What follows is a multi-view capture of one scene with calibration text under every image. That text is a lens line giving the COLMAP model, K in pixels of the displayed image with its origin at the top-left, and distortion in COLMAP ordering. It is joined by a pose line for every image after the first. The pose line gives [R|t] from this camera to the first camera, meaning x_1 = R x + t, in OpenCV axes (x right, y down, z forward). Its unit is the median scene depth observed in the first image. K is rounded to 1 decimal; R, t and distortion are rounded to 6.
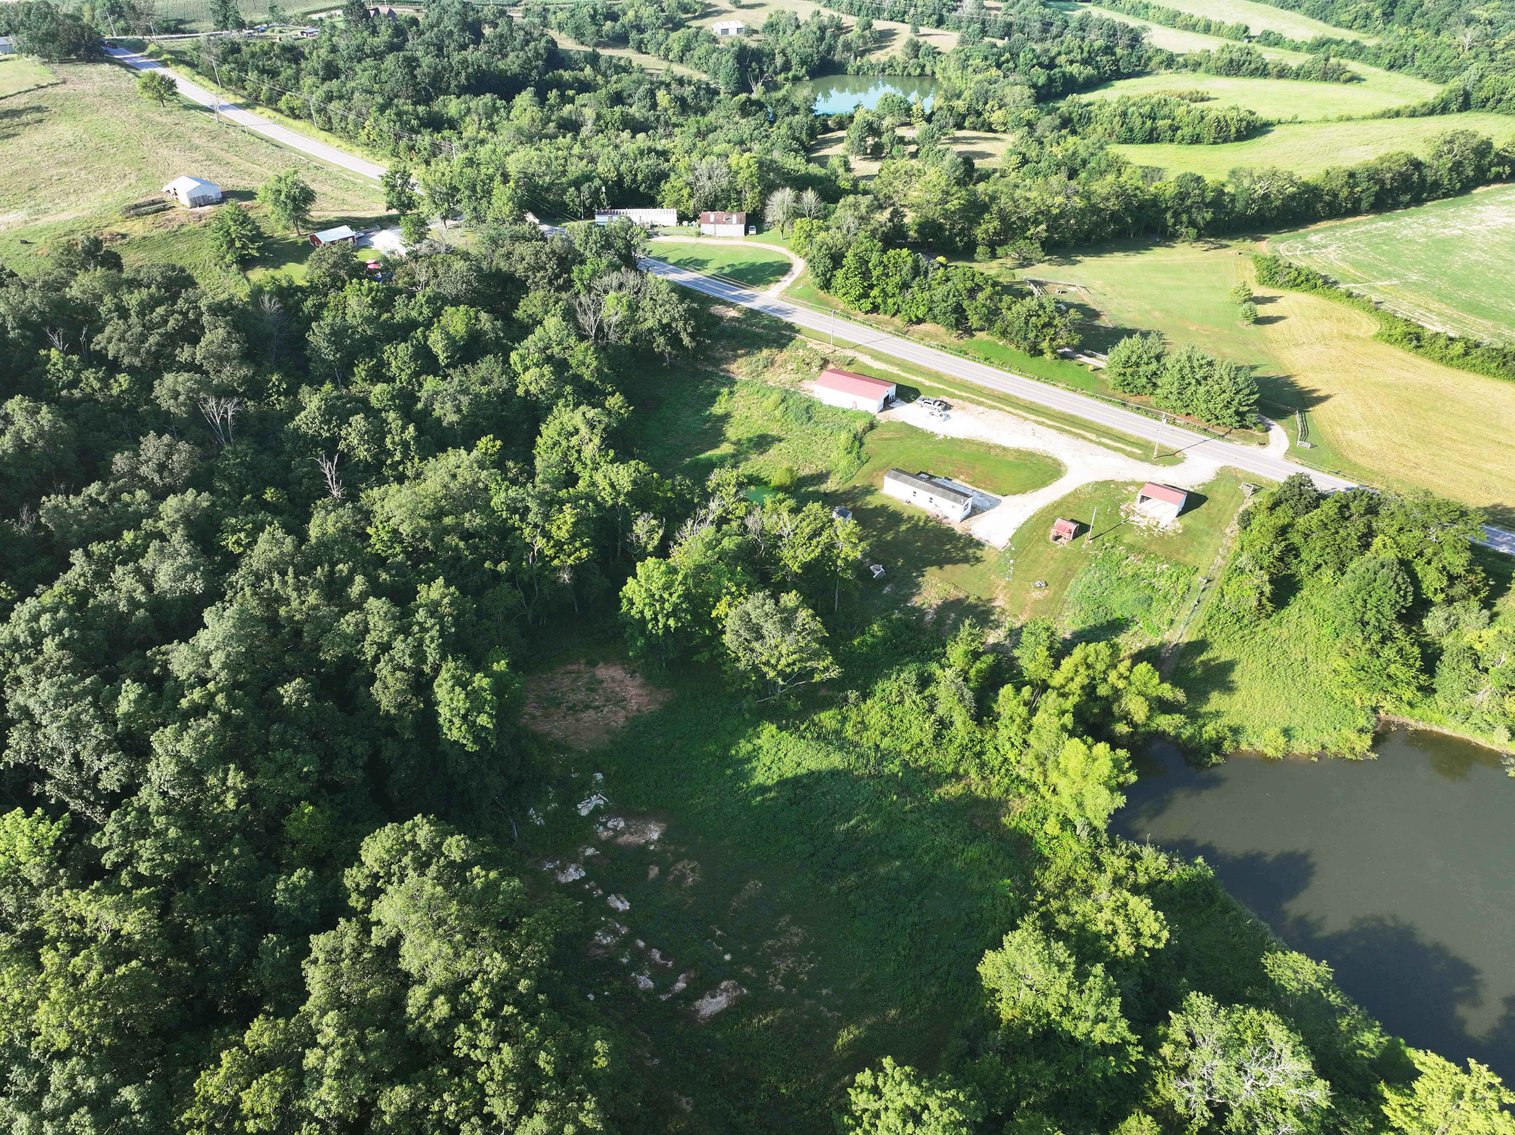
lens RADIAL K [[1064.1, 0, 763.1], [0, 1064.1, 573.5], [0, 0, 1]] dist [-0.003432, 0.020873]
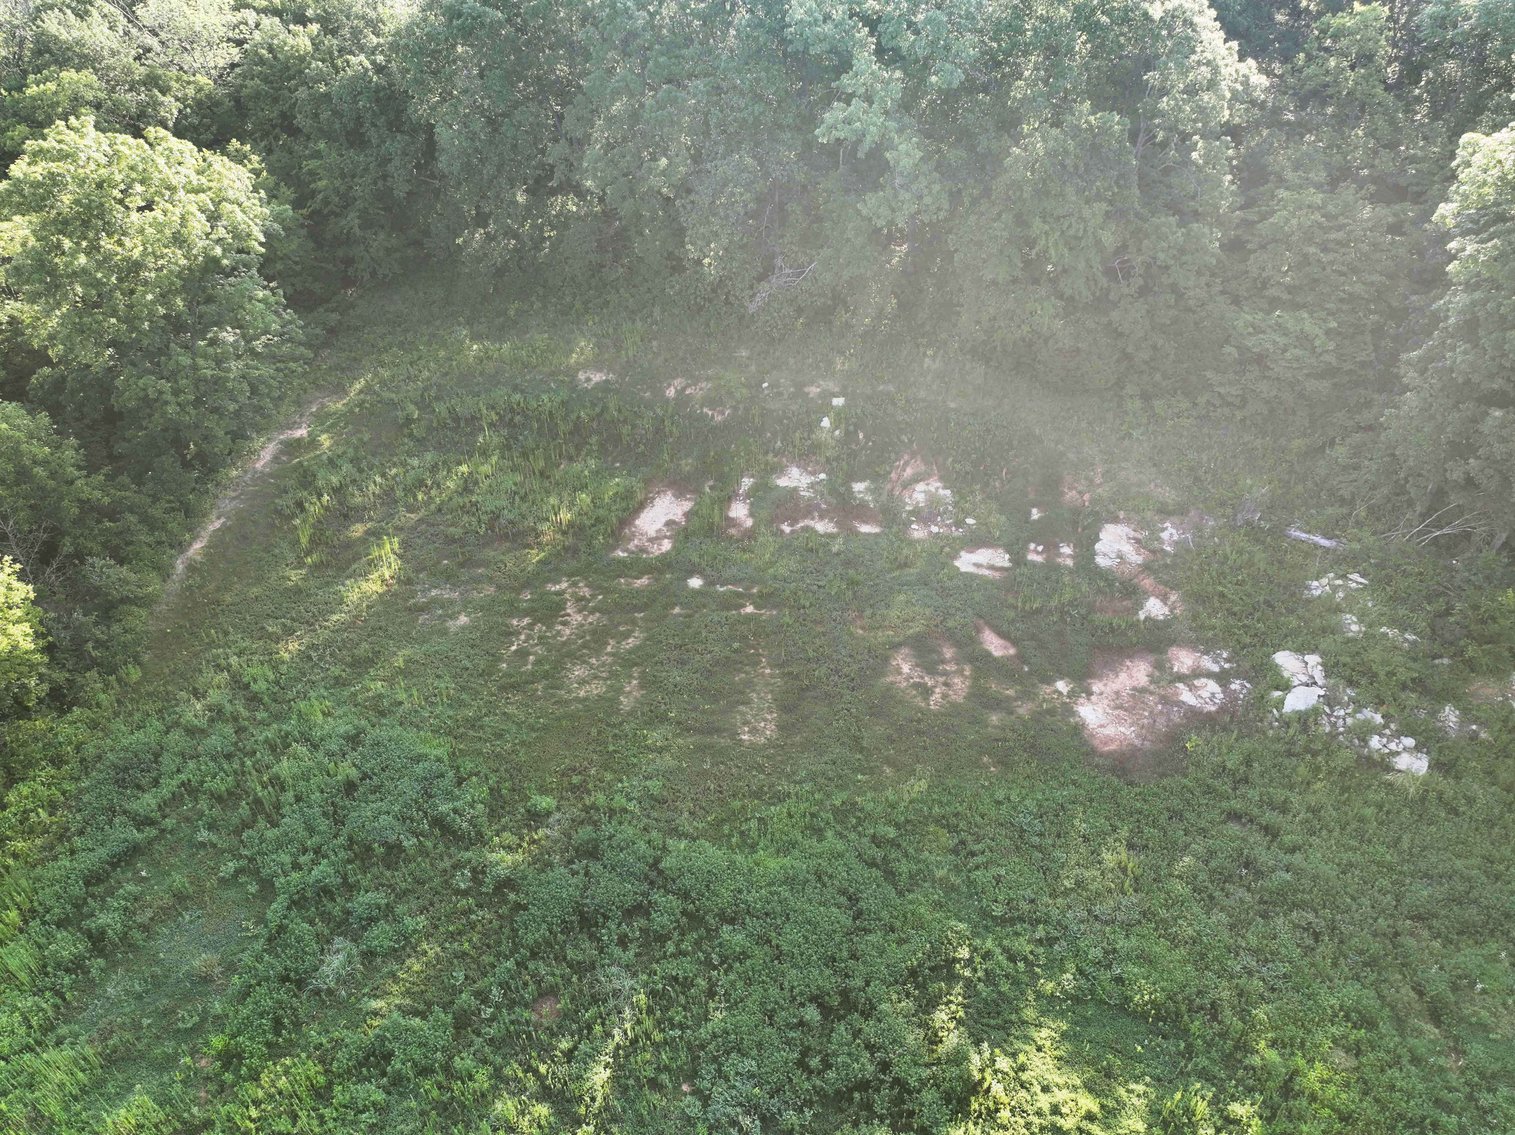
lens RADIAL K [[1064.1, 0, 762.3], [0, 1064.1, 569.1], [0, 0, 1]] dist [-0.003432, 0.020873]
pose [[-0.828139, 0.327069, -0.455205, 0.085443], [-0.338868, 0.354756, 0.871388, -0.024260], [0.446491, 0.875885, -0.182954, 0.640239]]
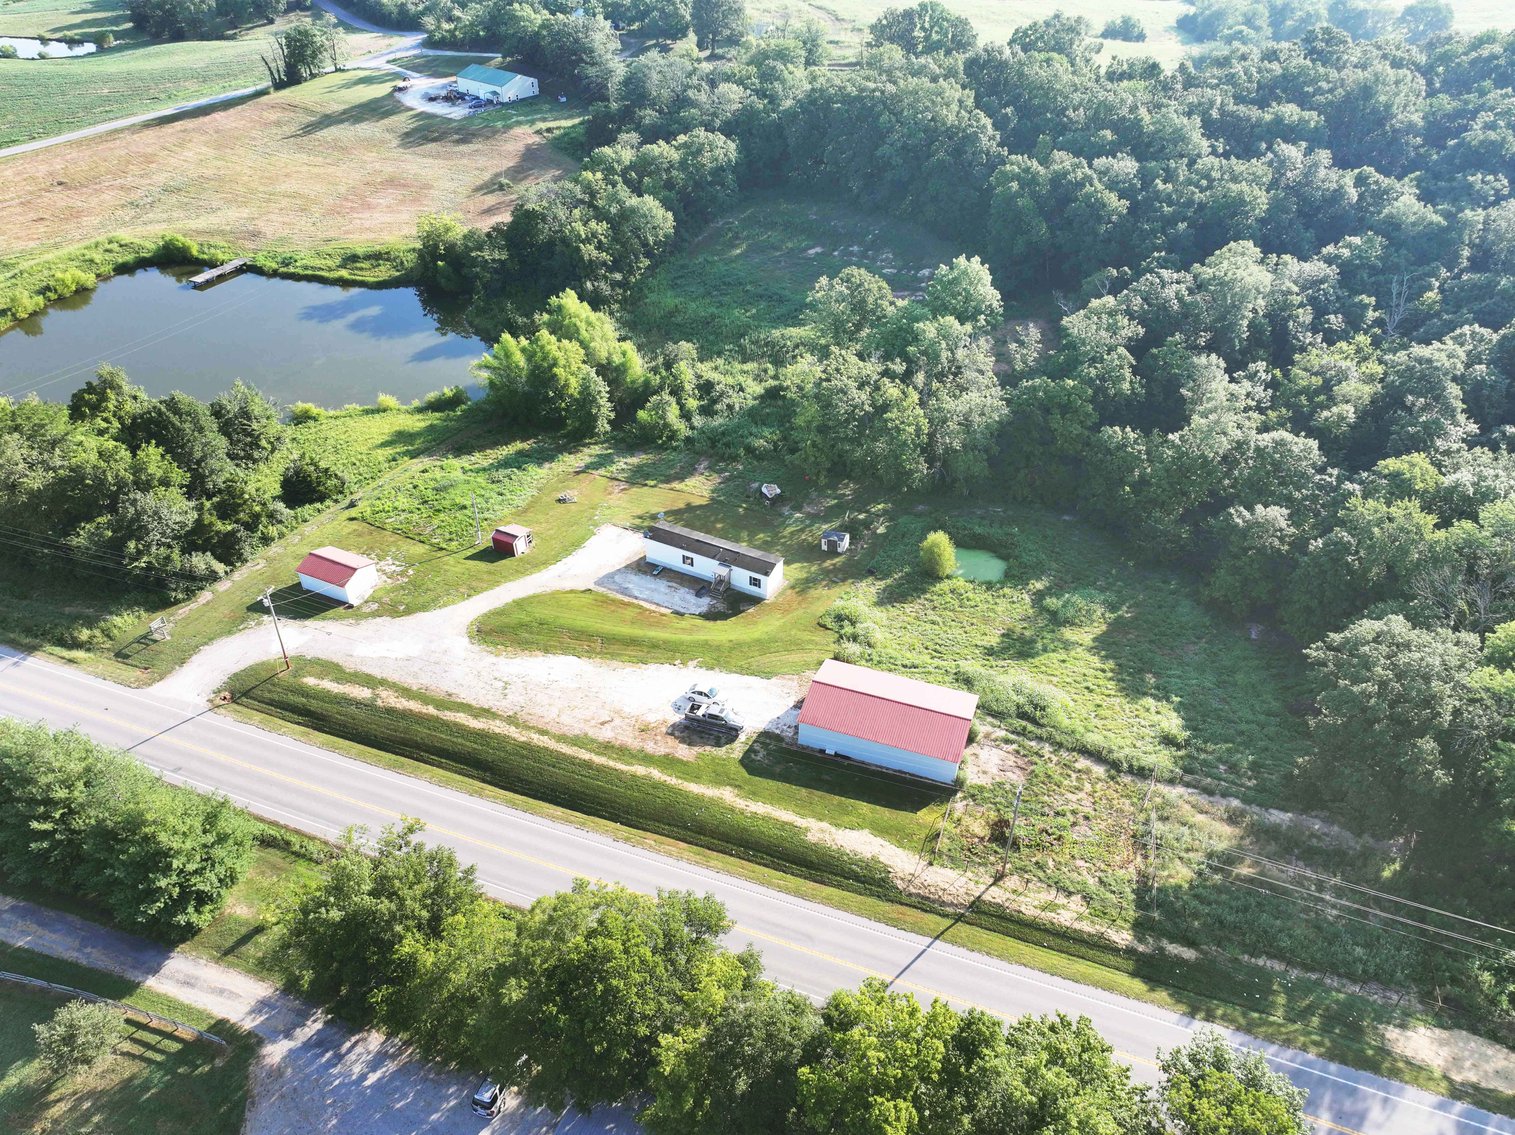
lens RADIAL K [[1064.1, 0, 756.1], [0, 1064.1, 566.4], [0, 0, 1]] dist [-0.003432, 0.020873]
pose [[-0.983681, 0.094334, -0.153205, 0.218292], [-0.118120, 0.303703, 0.945416, -0.652931], [0.135714, 0.948085, -0.287605, 1.146139]]
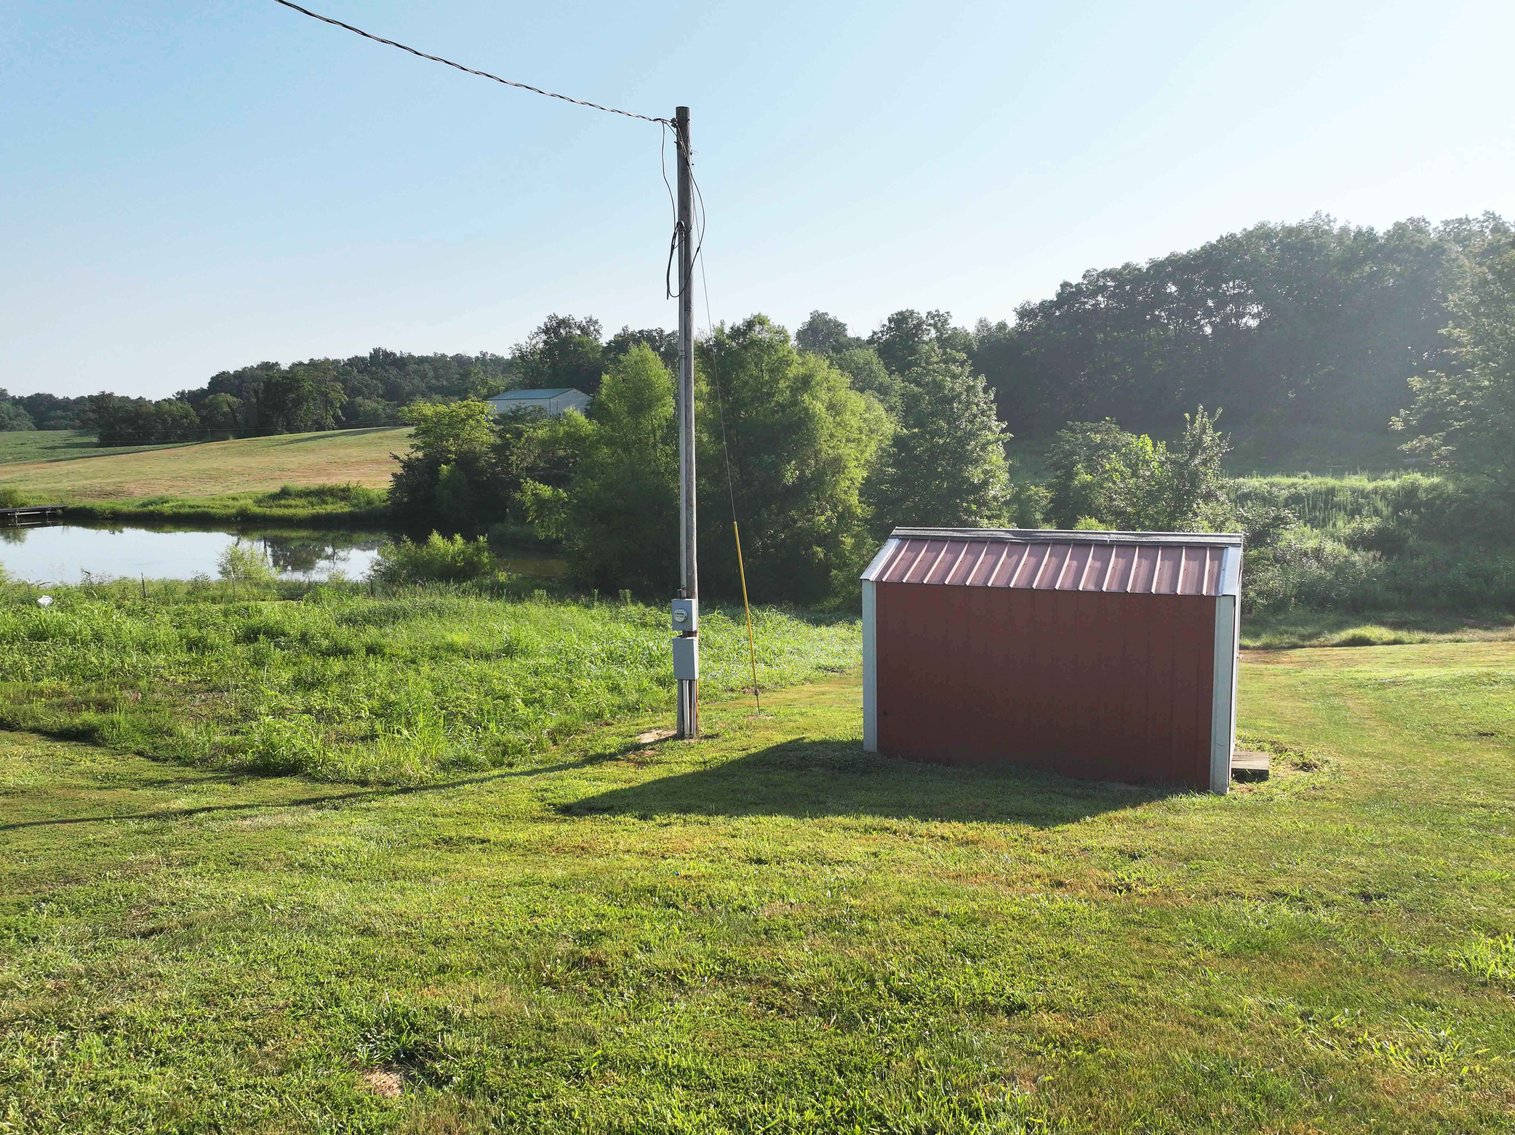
lens RADIAL K [[1064.1, 0, 764.9], [0, 1064.1, 558.7], [0, 0, 1]] dist [-0.003432, 0.020873]
pose [[-0.976819, 0.015123, -0.213530, 0.291120], [-0.133432, 0.736994, 0.662598, -0.077959], [0.167391, 0.675730, -0.717892, 0.963015]]
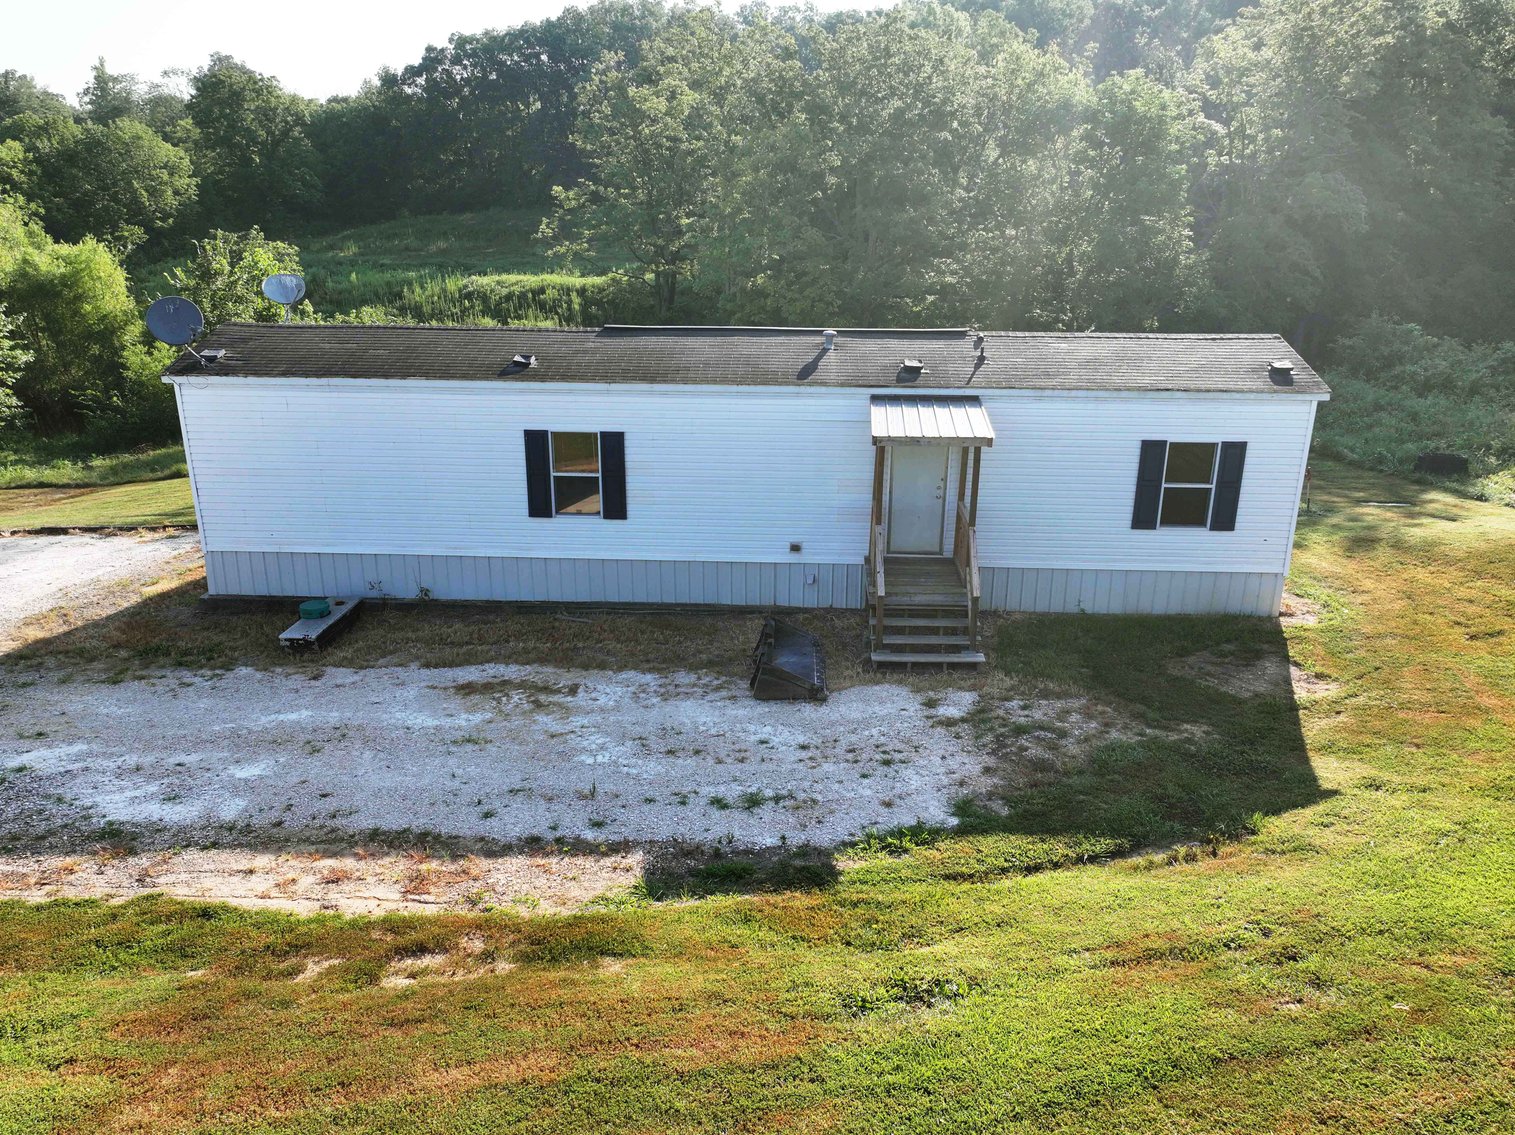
lens RADIAL K [[1064.1, 0, 763.0], [0, 1064.1, 565.7], [0, 0, 1]] dist [-0.003432, 0.020873]
pose [[-0.819525, 0.175342, -0.545558, 0.194866], [-0.348669, 0.602952, 0.717551, -0.129065], [0.454762, 0.778270, -0.432998, 1.006826]]
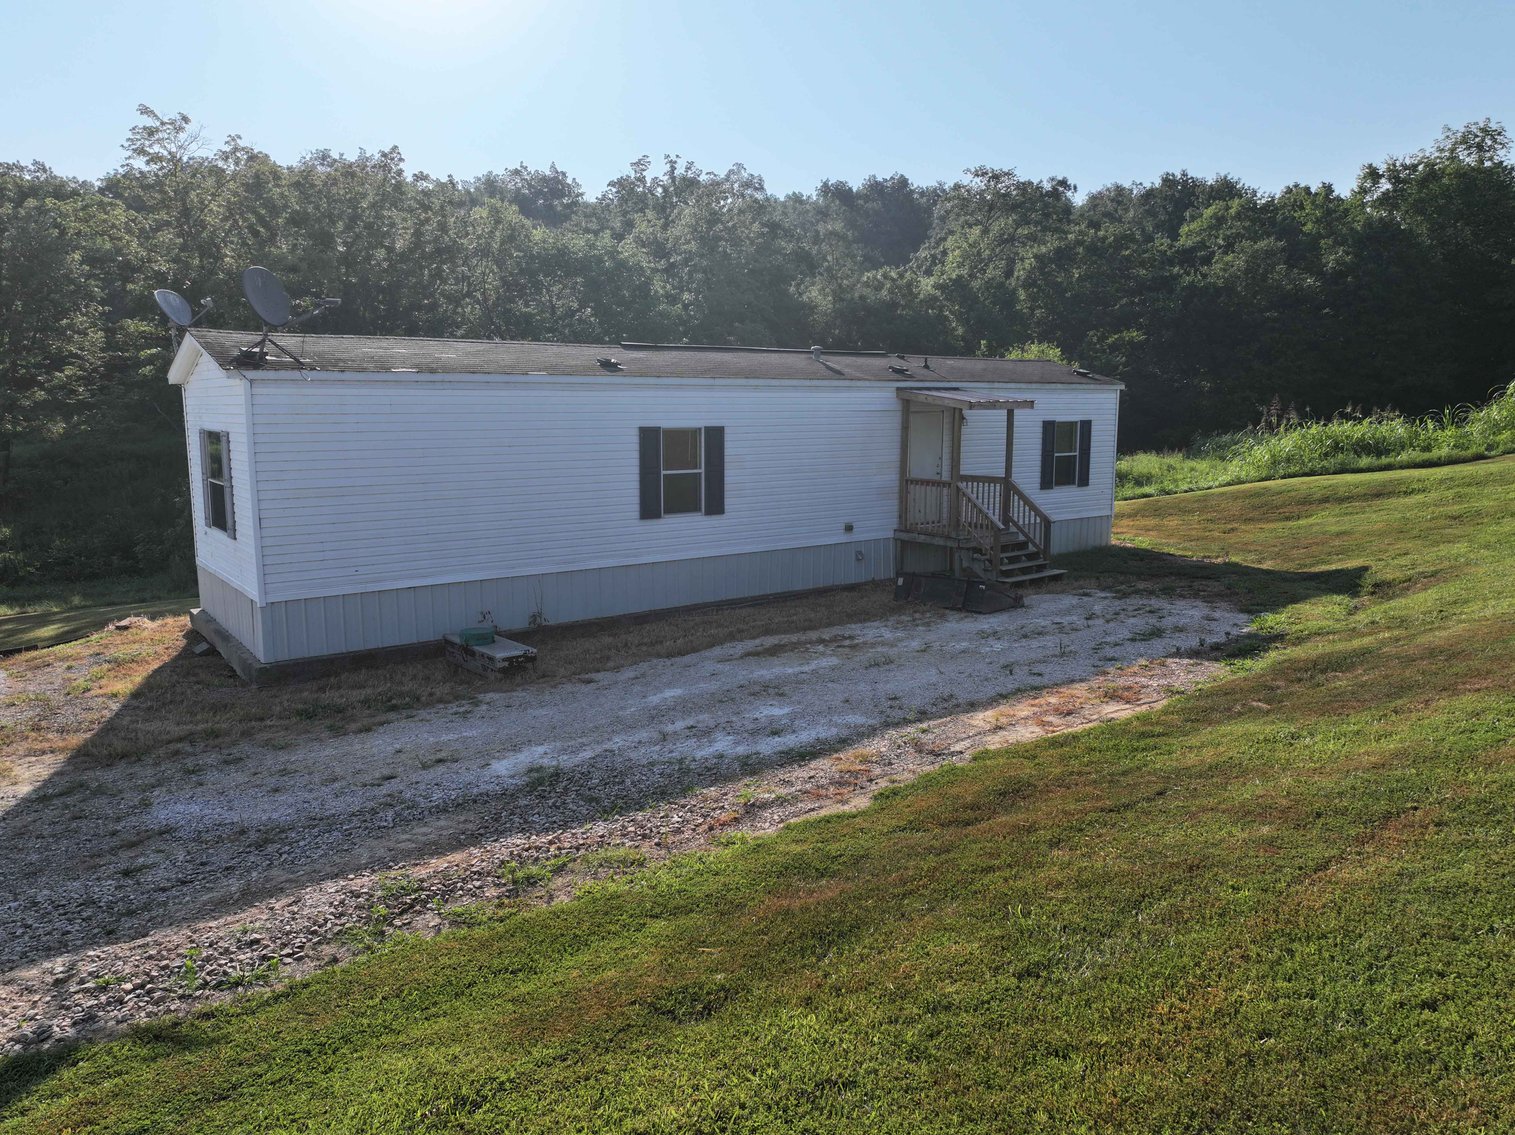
lens RADIAL K [[1064.1, 0, 761.8], [0, 1064.1, 566.0], [0, 0, 1]] dist [-0.003432, 0.020873]
pose [[-0.272529, 0.140810, -0.951788, 0.234941], [-0.570401, 0.773003, 0.277685, -0.092666], [0.774836, 0.618578, -0.130347, 0.981032]]
